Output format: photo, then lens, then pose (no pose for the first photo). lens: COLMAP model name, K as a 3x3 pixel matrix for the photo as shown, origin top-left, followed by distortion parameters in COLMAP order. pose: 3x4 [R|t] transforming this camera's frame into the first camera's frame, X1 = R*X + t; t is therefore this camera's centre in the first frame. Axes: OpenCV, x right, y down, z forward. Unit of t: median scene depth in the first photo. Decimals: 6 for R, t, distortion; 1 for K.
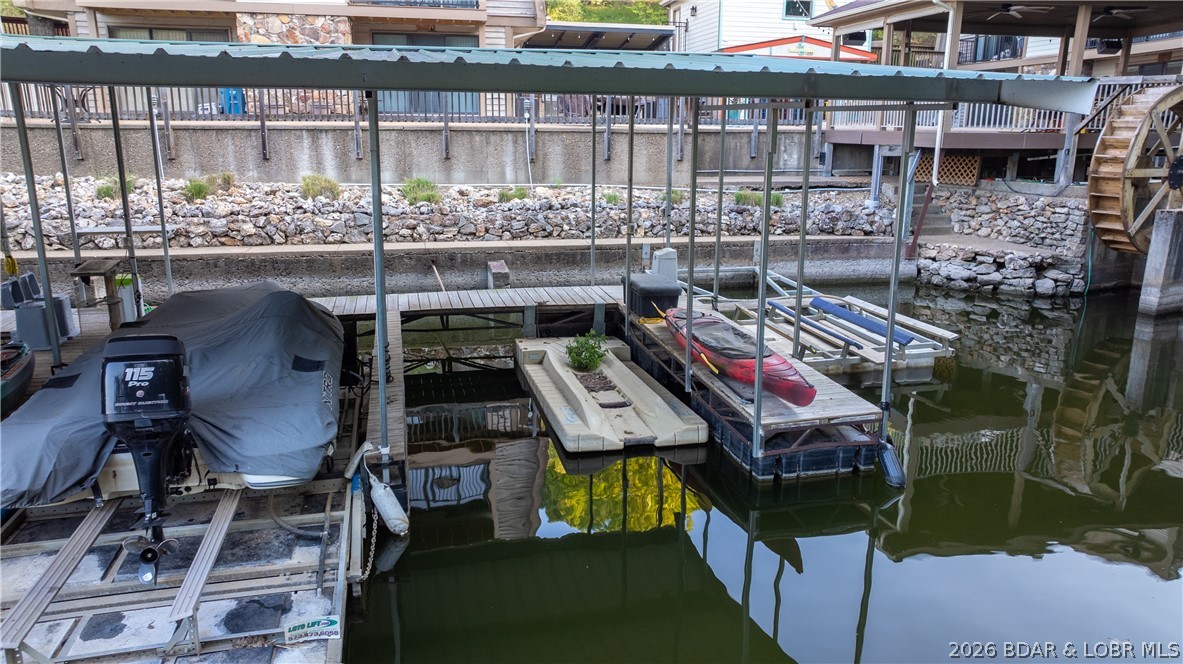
lens RADIAL K [[829.2, 0, 602.6], [0, 829.2, 331.9], [0, 0, 1]] dist [-0.034003, 0.034712]
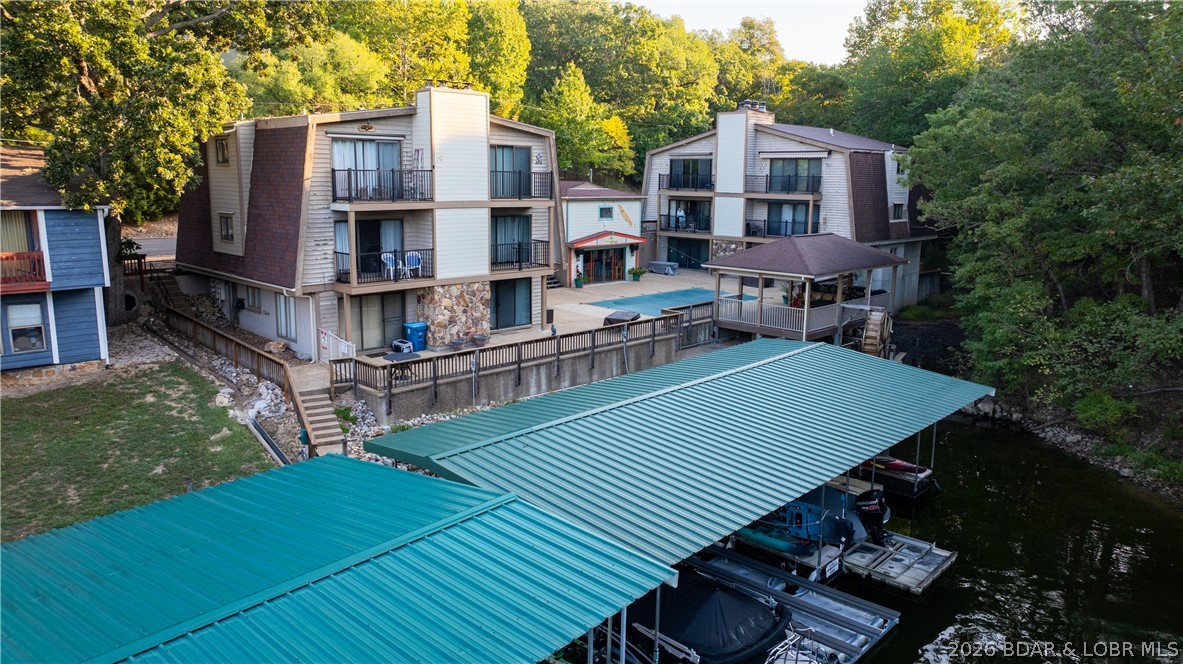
lens RADIAL K [[829.2, 0, 597.7], [0, 829.2, 332.5], [0, 0, 1]] dist [-0.034003, 0.034712]
pose [[0.834419, -0.100888, 0.541817, -1.198155], [0.128109, 0.991680, -0.012639, -0.277818], [-0.536034, 0.079957, 0.840401, -0.540163]]
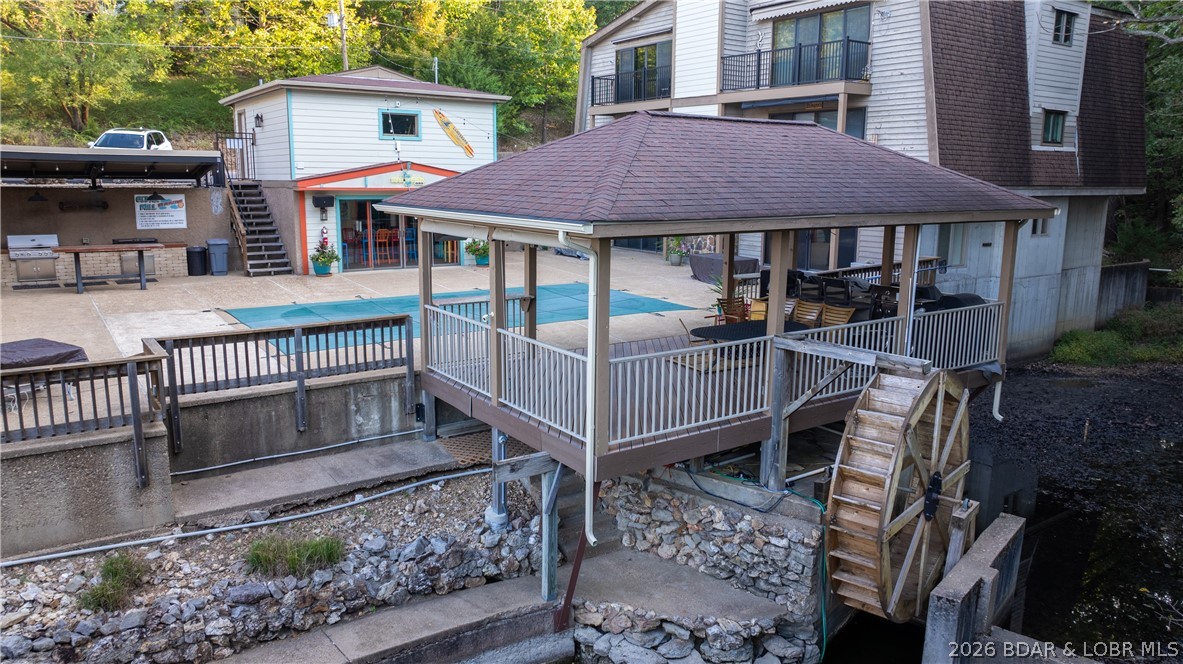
lens RADIAL K [[829.2, 0, 598.2], [0, 829.2, 330.5], [0, 0, 1]] dist [-0.034003, 0.034712]
pose [[0.922864, -0.069659, 0.378775, 0.192137], [0.089707, 0.995335, -0.035516, -0.294938], [-0.374533, 0.066755, 0.924807, 0.437859]]
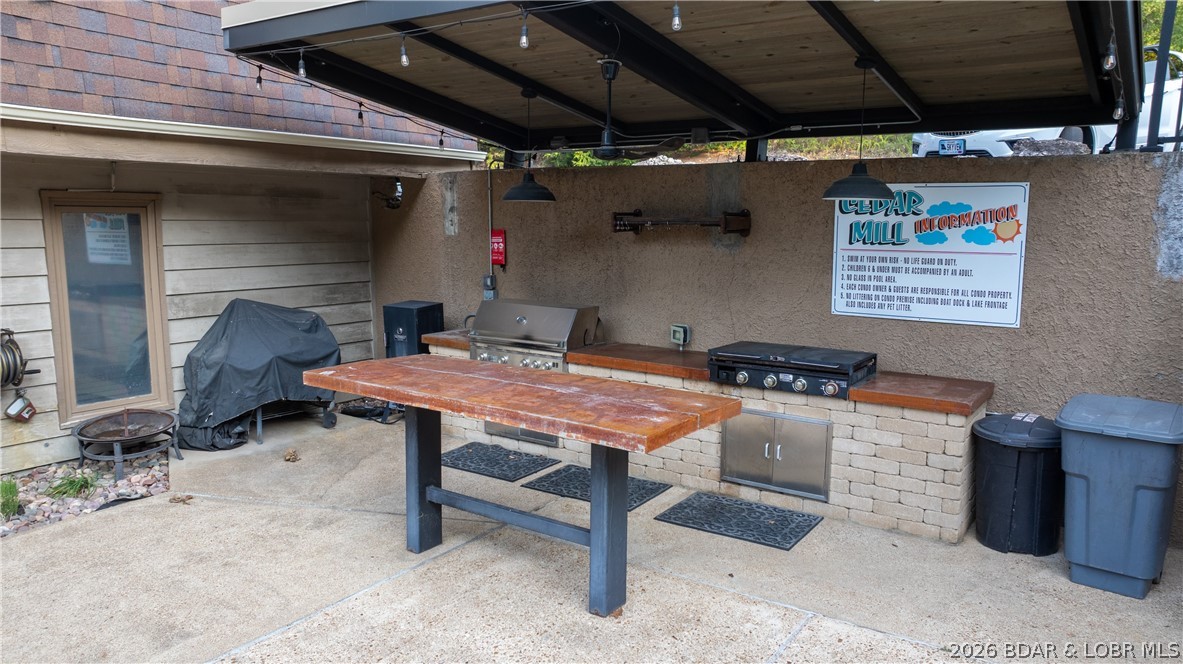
lens RADIAL K [[829.2, 0, 593.0], [0, 829.2, 330.4], [0, 0, 1]] dist [-0.034003, 0.034712]
pose [[0.682099, 0.095078, -0.725052, 0.209653], [-0.182974, 0.982162, -0.043340, -0.527934], [0.707998, 0.162228, 0.687329, 1.604382]]
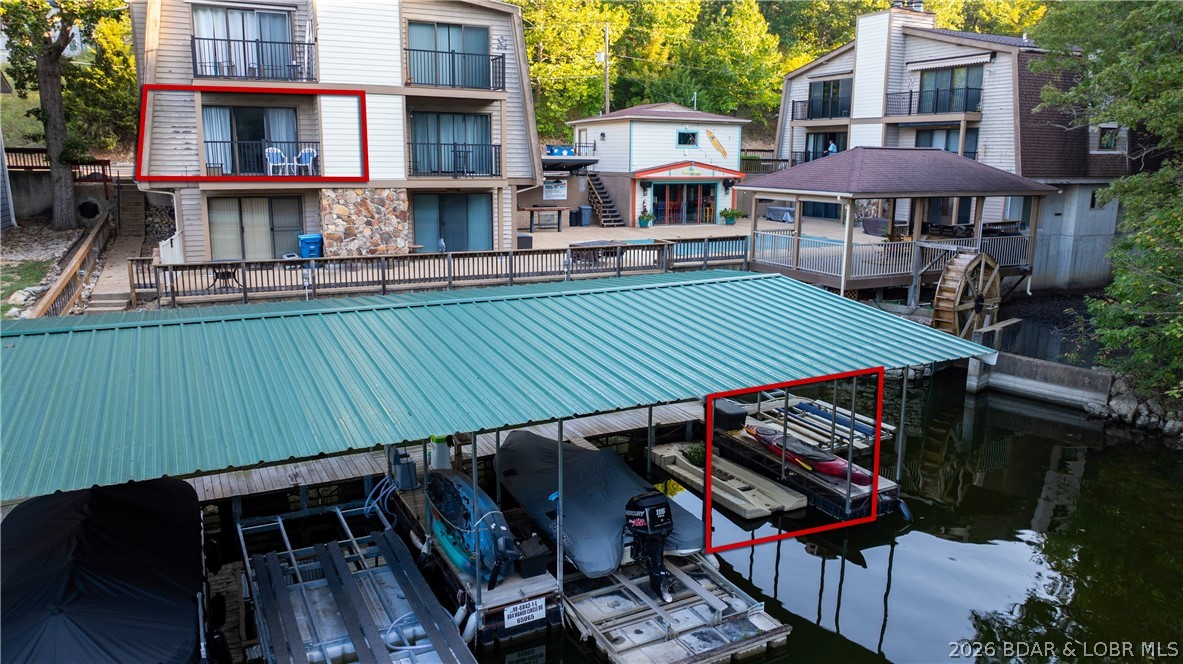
lens RADIAL K [[829.2, 0, 600.5], [0, 829.2, 332.9], [0, 0, 1]] dist [-0.034003, 0.034712]
pose [[0.971307, -0.049260, 0.232673, -0.385002], [0.056530, 0.998096, -0.024675, -0.124569], [-0.231015, 0.037119, 0.972242, -0.386411]]
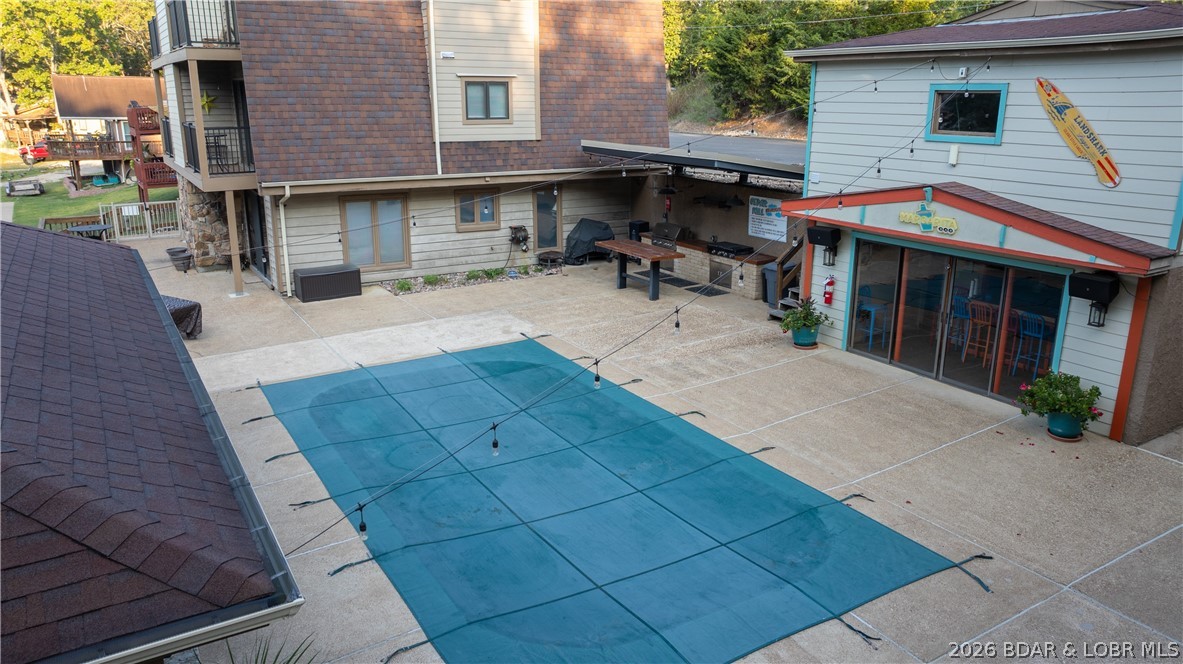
lens RADIAL K [[829.2, 0, 596.1], [0, 829.2, 328.0], [0, 0, 1]] dist [-0.034003, 0.034712]
pose [[0.333455, 0.246138, -0.910068, 1.033623], [-0.232177, 0.957026, 0.173767, -0.595679], [0.913729, 0.153353, 0.376273, 1.310515]]
